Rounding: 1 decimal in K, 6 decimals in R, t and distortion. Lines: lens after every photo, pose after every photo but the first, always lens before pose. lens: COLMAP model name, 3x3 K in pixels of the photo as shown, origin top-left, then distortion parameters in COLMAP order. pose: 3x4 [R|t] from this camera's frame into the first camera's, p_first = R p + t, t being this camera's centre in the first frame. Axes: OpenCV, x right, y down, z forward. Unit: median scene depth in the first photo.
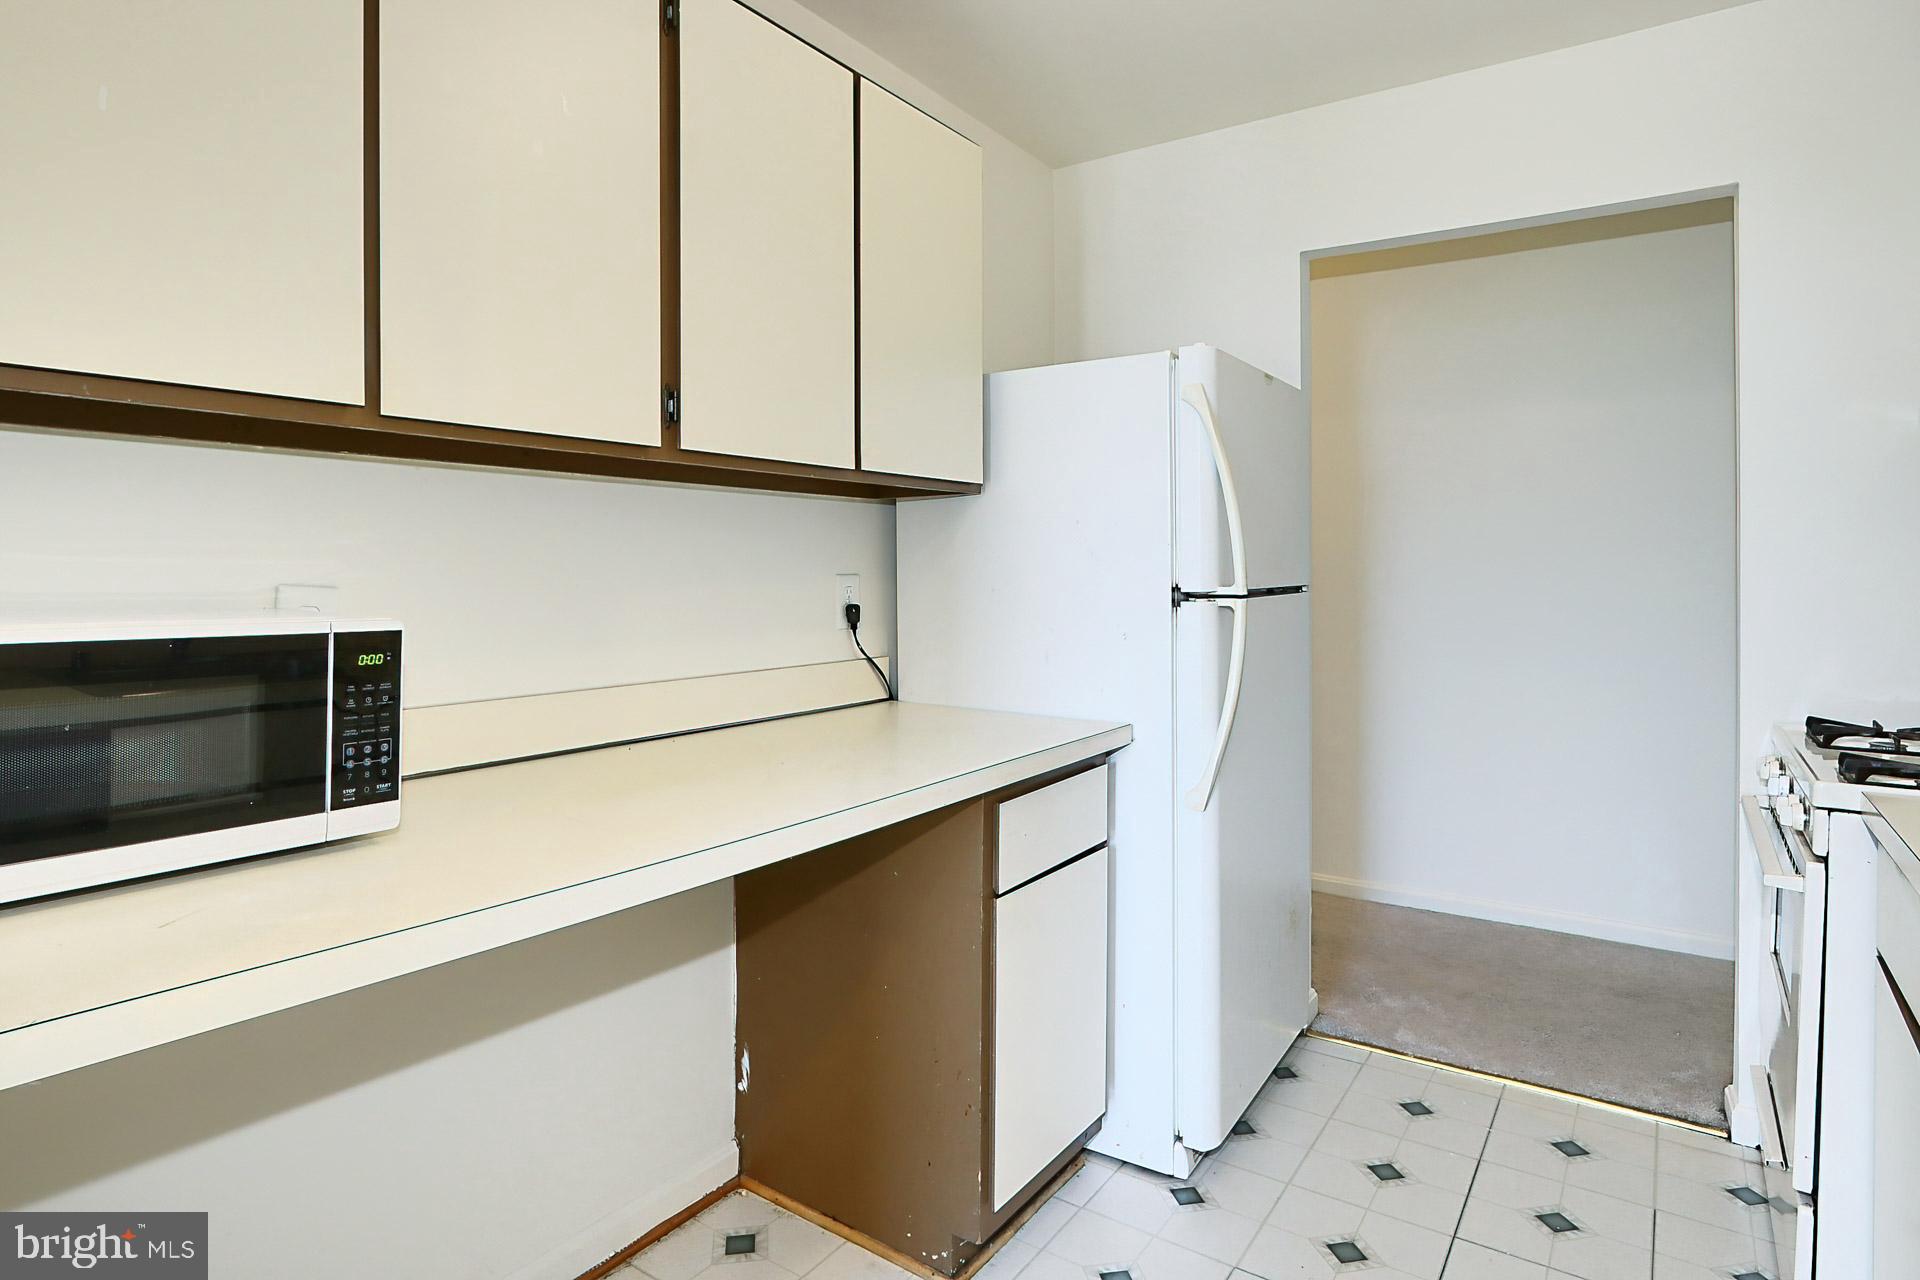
lens RADIAL K [[1064.6, 0, 921.3], [0, 1064.6, 583.3], [0, 0, 1]] dist [-0.031981, 0.003949]
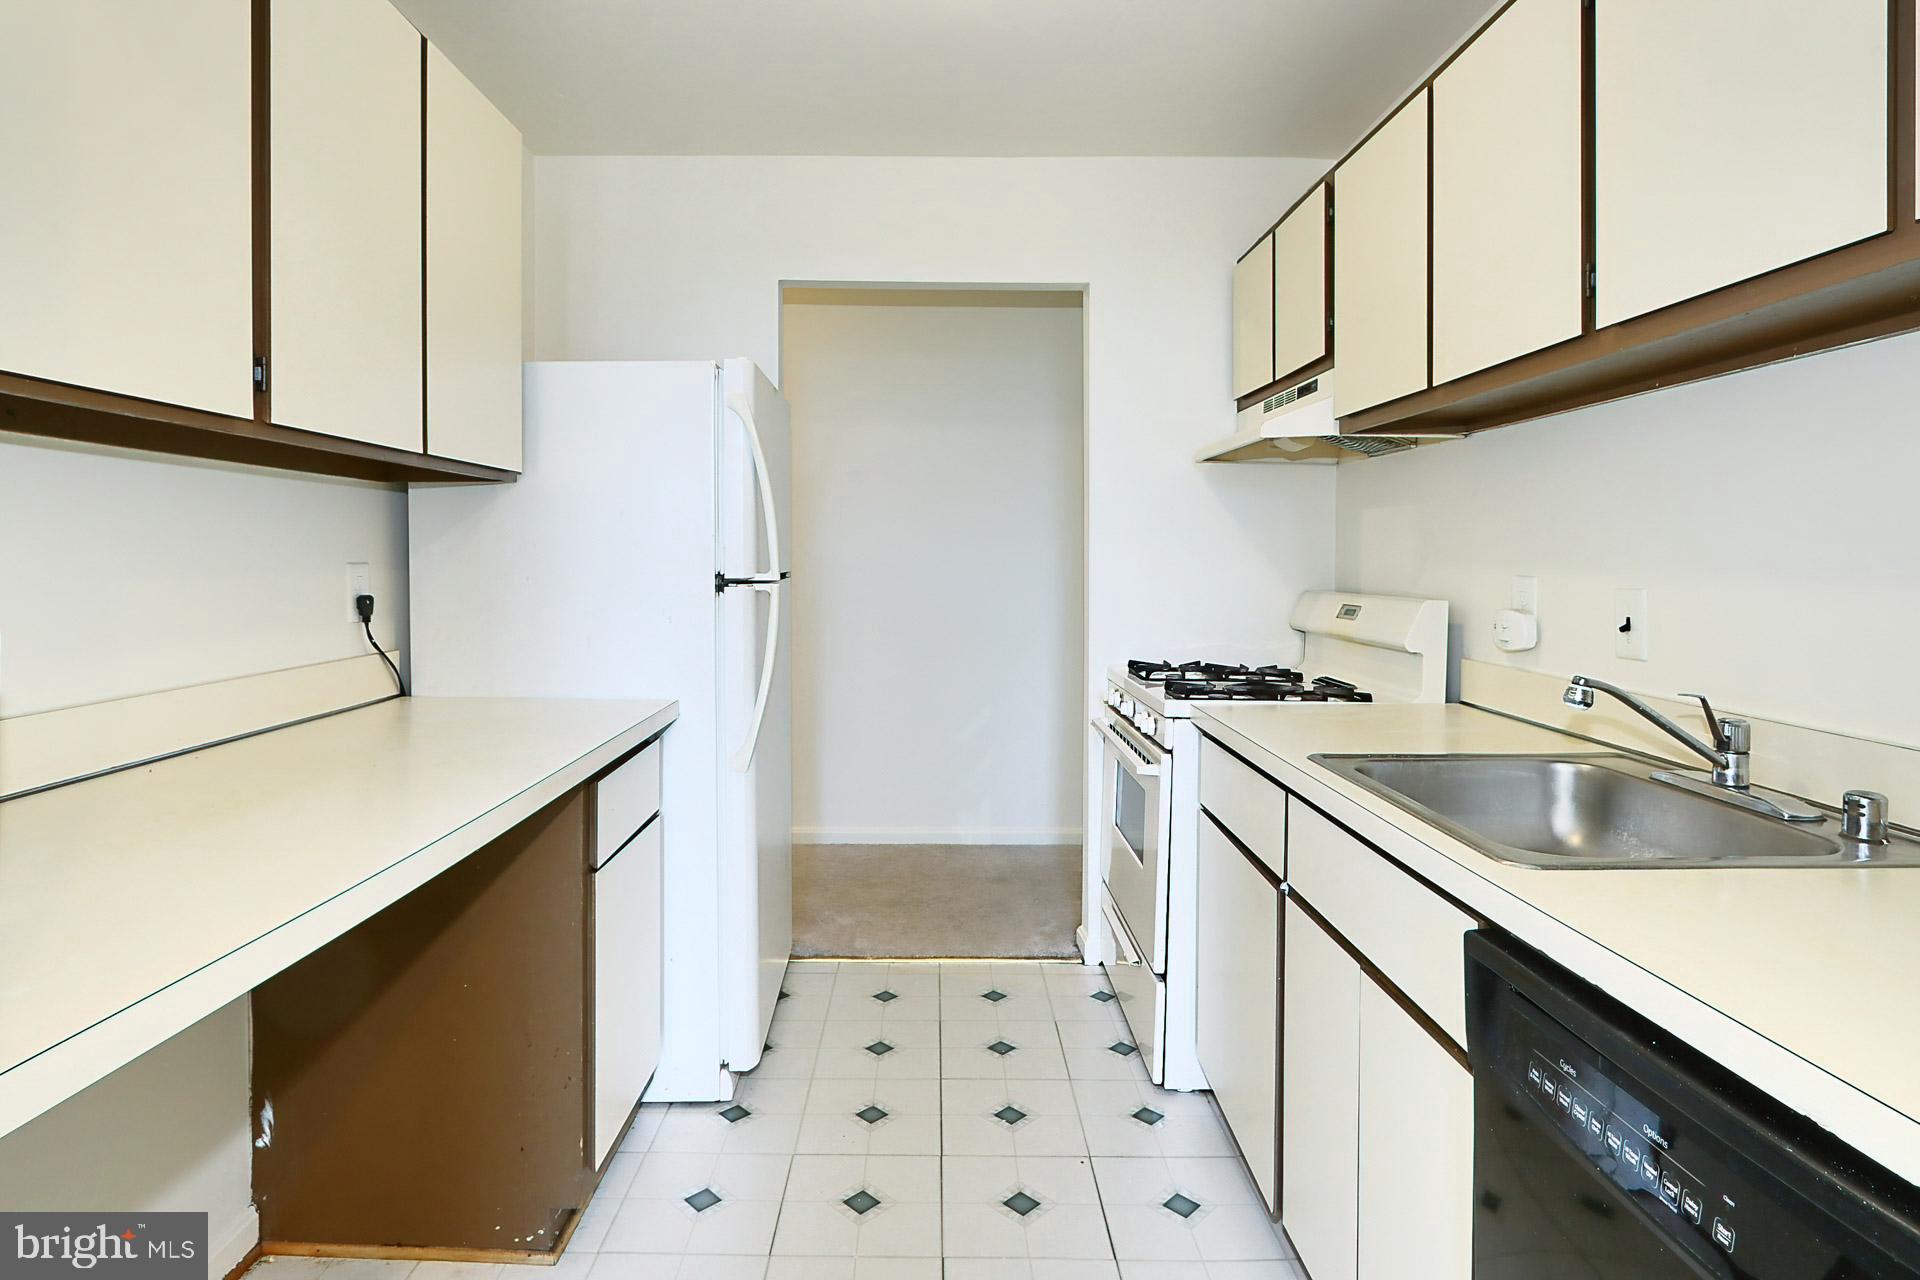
lens RADIAL K [[1064.6, 0, 921.3], [0, 1064.6, 583.3], [0, 0, 1]] dist [-0.031981, 0.003949]
pose [[0.808644, -0.012050, 0.588175, -0.236549], [0.003179, 0.999865, 0.016114, -0.003976], [-0.588290, -0.011160, 0.808573, -0.026399]]
